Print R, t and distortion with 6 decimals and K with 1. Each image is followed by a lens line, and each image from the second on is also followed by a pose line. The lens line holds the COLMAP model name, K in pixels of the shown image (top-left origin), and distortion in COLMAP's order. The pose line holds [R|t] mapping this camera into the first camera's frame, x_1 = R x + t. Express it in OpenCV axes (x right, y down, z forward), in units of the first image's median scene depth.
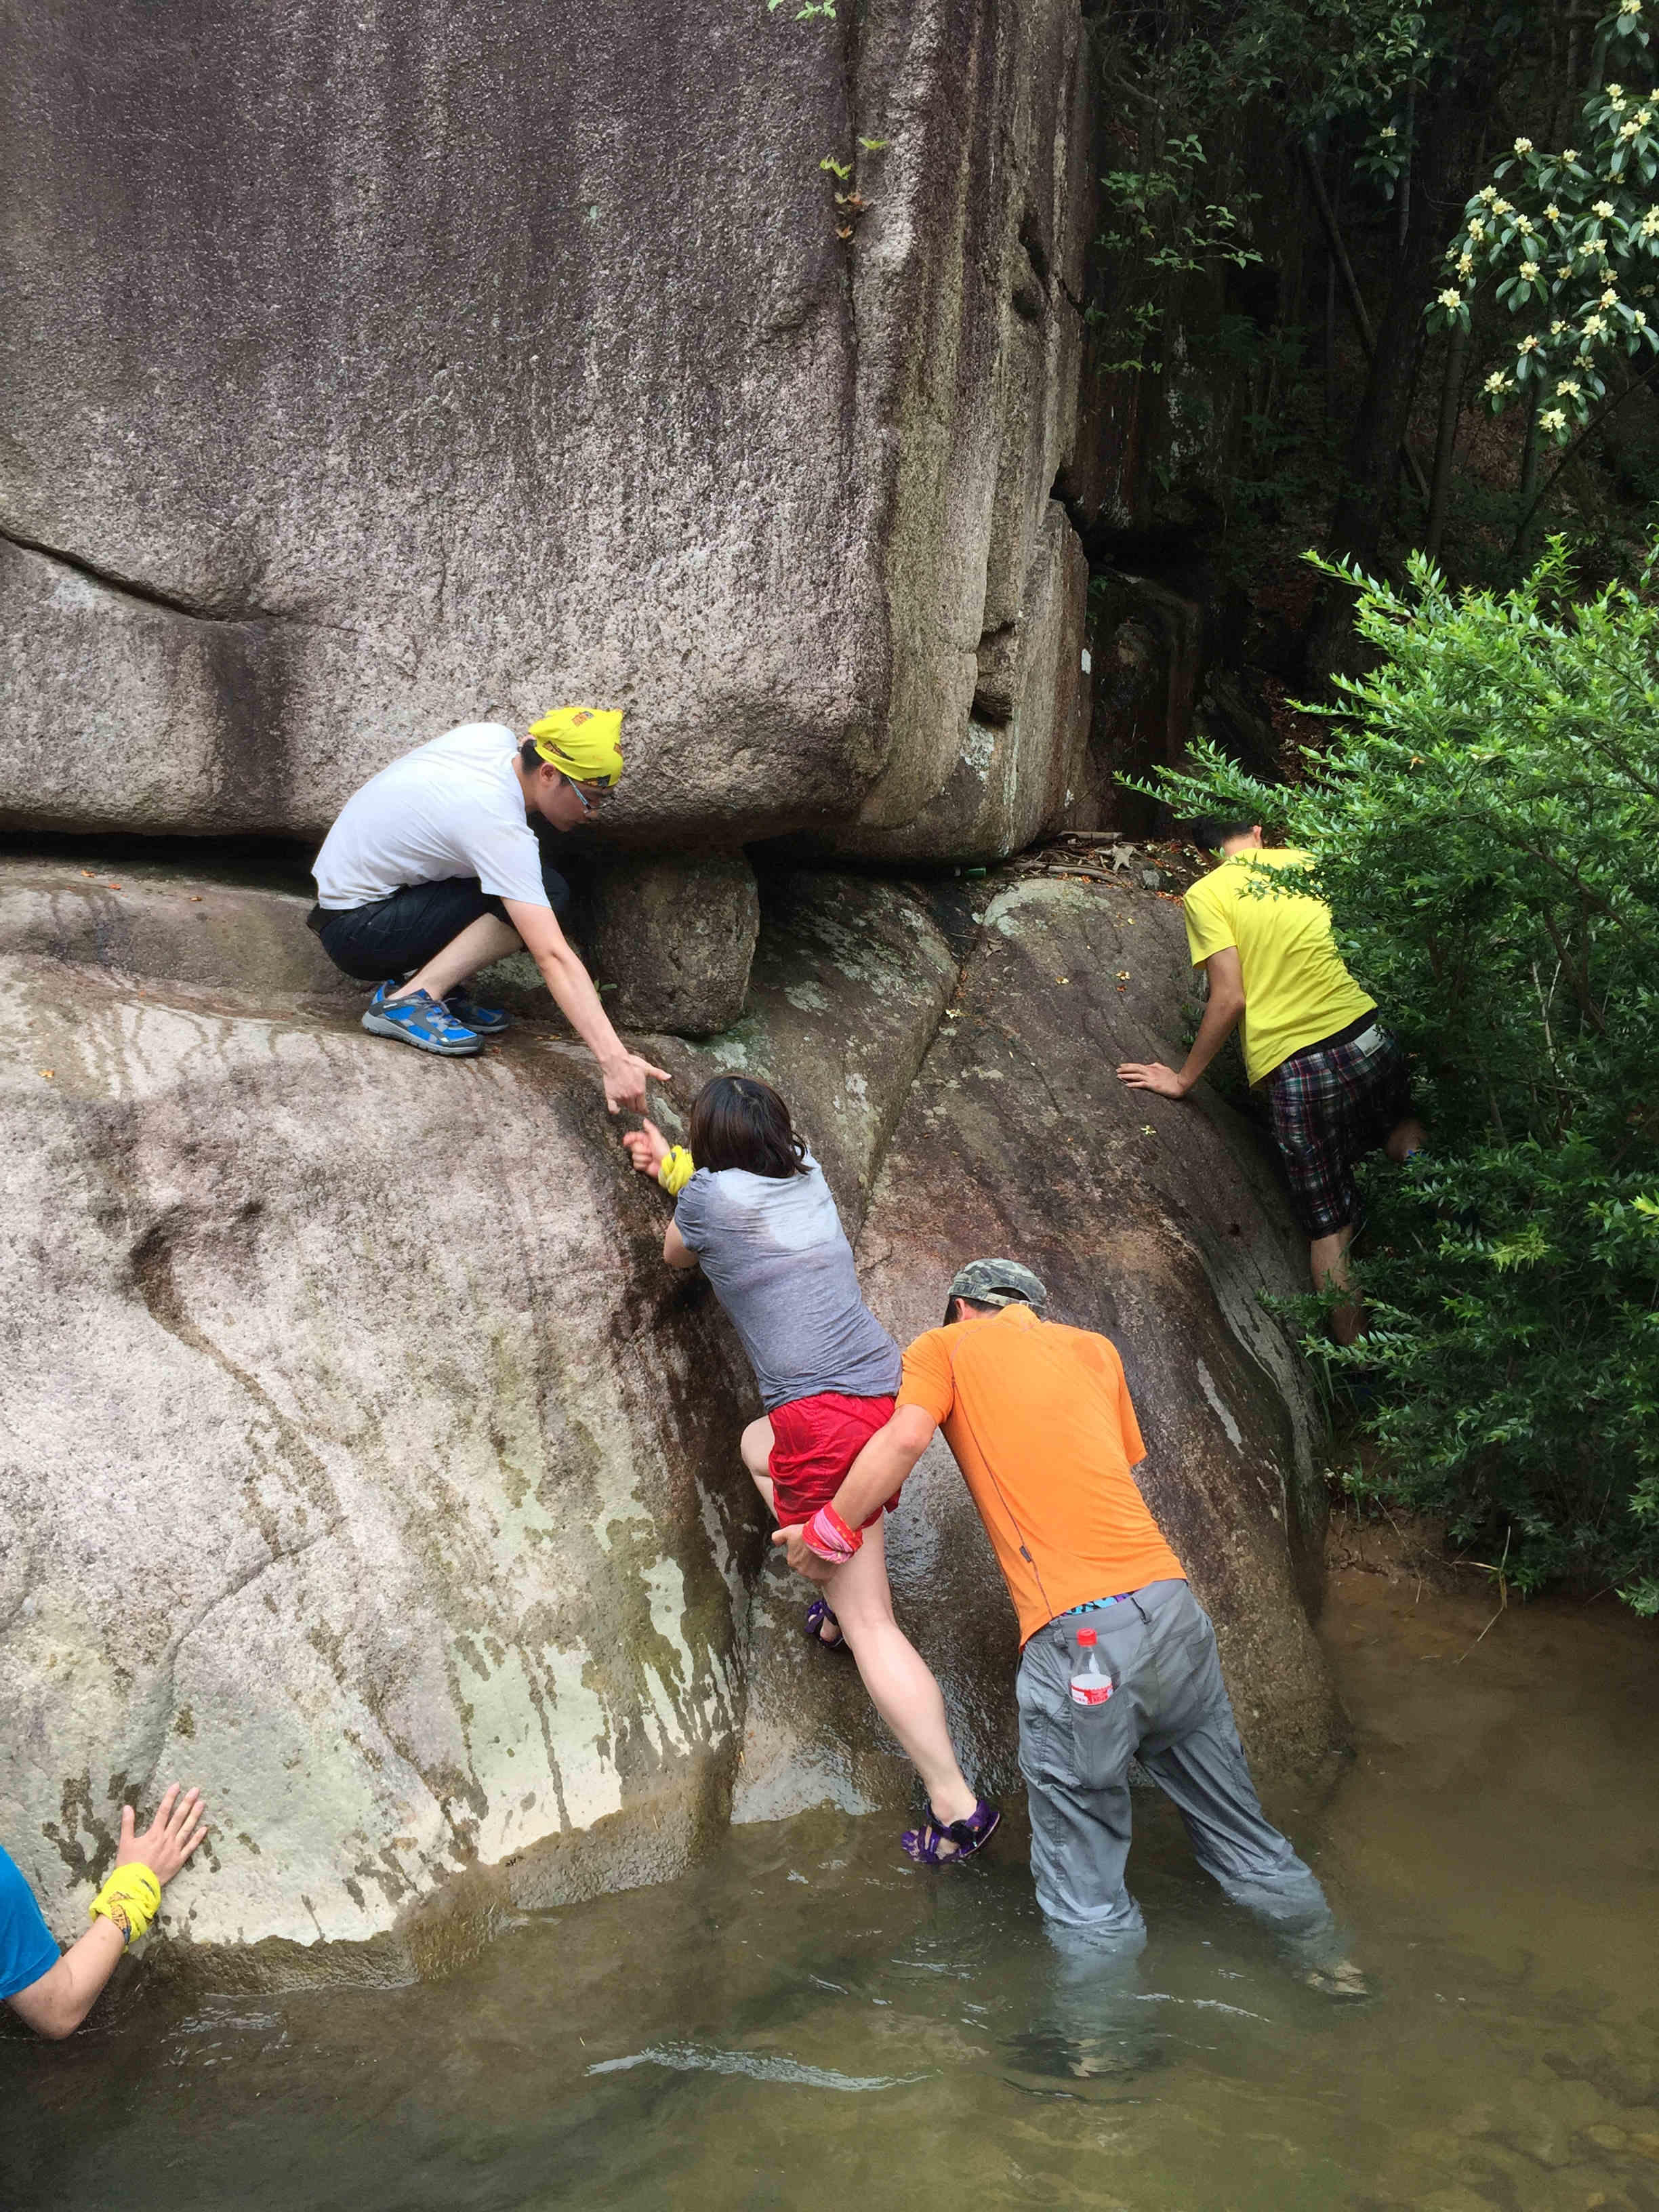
lens RADIAL K [[1912.7, 0, 825.3], [0, 1912.7, 1099.5], [0, 0, 1]] dist [0.082452, -0.129930]
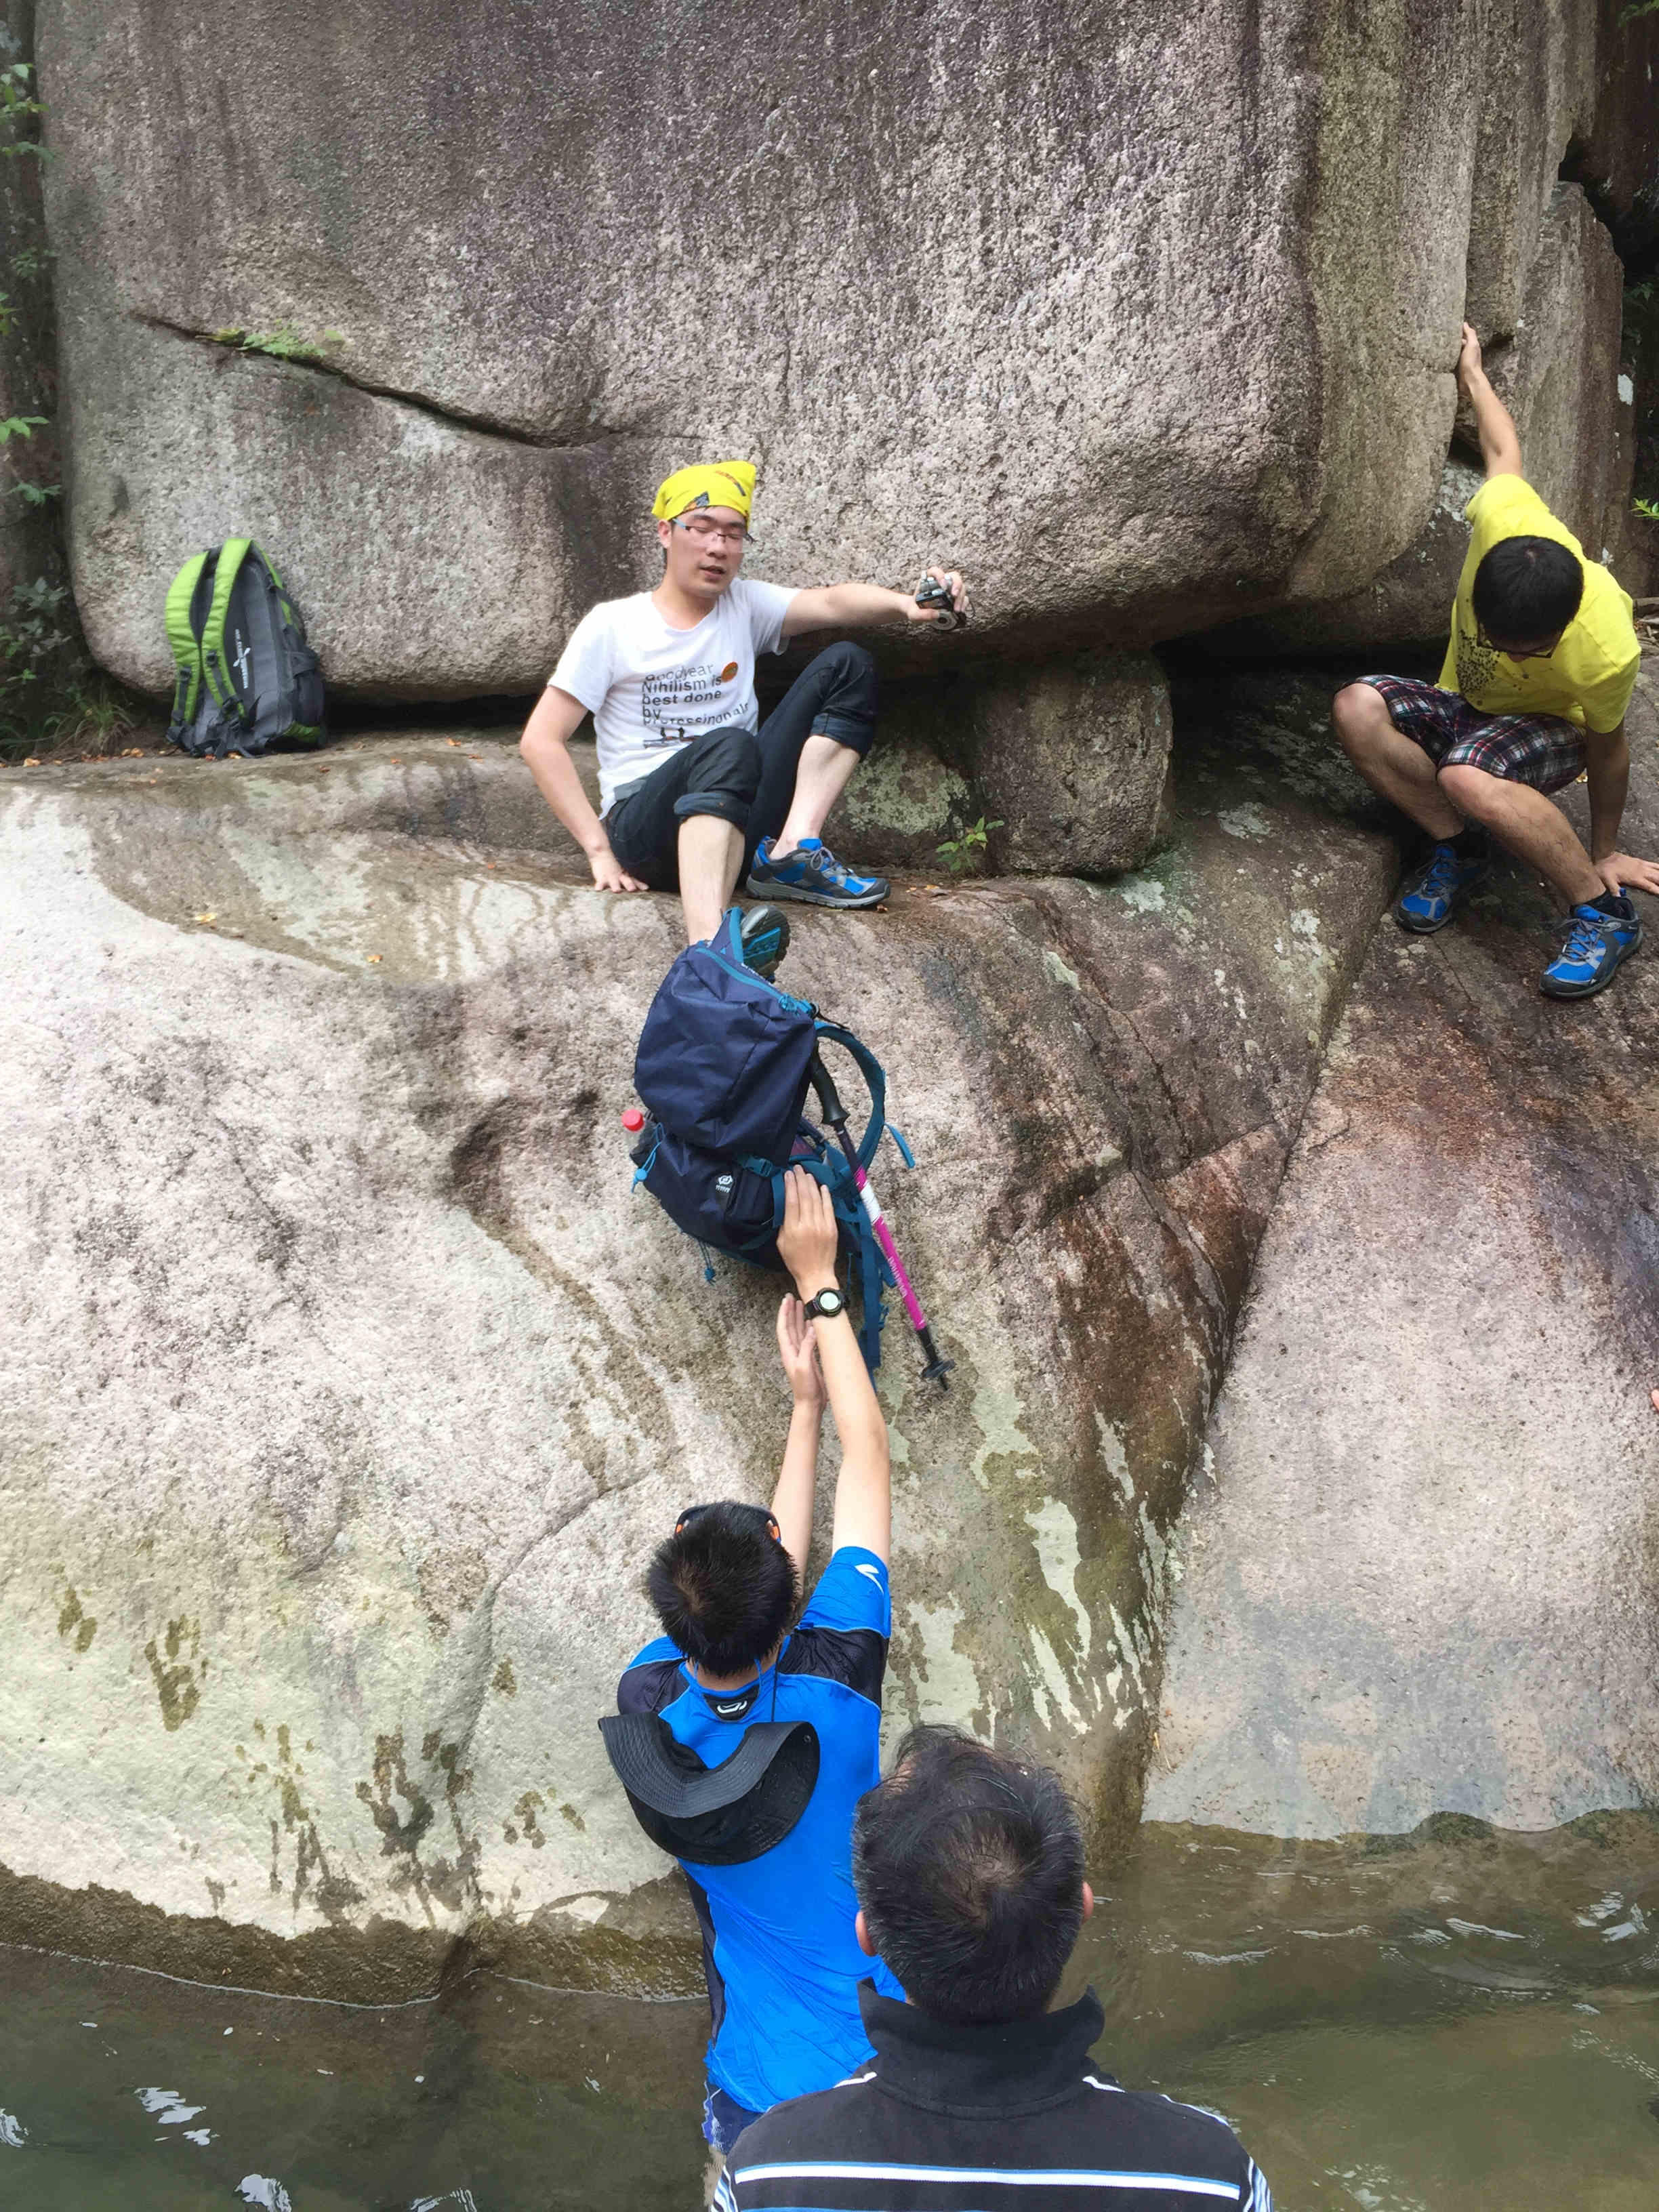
lens RADIAL K [[1912.7, 0, 825.3], [0, 1912.7, 1099.5], [0, 0, 1]] dist [0.082452, -0.129930]
pose [[0.959730, -0.029062, -0.279415, 0.053315], [0.049400, 0.996595, 0.066022, 0.003437], [0.276545, -0.077166, 0.957898, 0.162377]]
